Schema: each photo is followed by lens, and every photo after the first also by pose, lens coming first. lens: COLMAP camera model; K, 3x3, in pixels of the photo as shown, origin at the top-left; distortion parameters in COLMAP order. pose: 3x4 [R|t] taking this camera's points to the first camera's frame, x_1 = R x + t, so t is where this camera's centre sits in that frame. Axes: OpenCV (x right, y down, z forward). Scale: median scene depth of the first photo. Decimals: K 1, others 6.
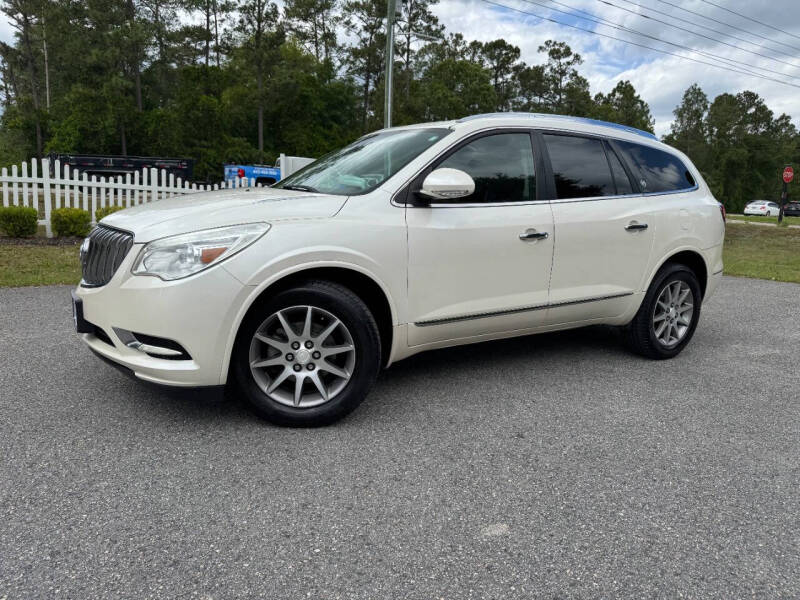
lens RADIAL K [[570.7, 0, 384.9], [0, 570.7, 298.2], [0, 0, 1]] dist [0.016226, -0.015822]
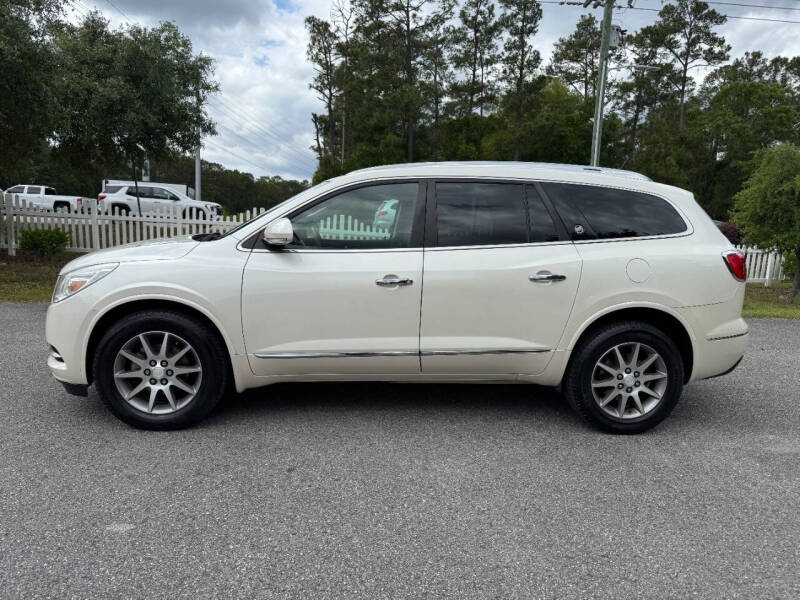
lens RADIAL K [[570.7, 0, 408.0], [0, 570.7, 300.2], [0, 0, 1]] dist [0.016226, -0.015822]
pose [[0.887448, 0.052169, -0.457947, 0.521330], [-0.080869, 0.995785, -0.043277, -0.025310], [0.453759, 0.075440, 0.887926, 0.080688]]
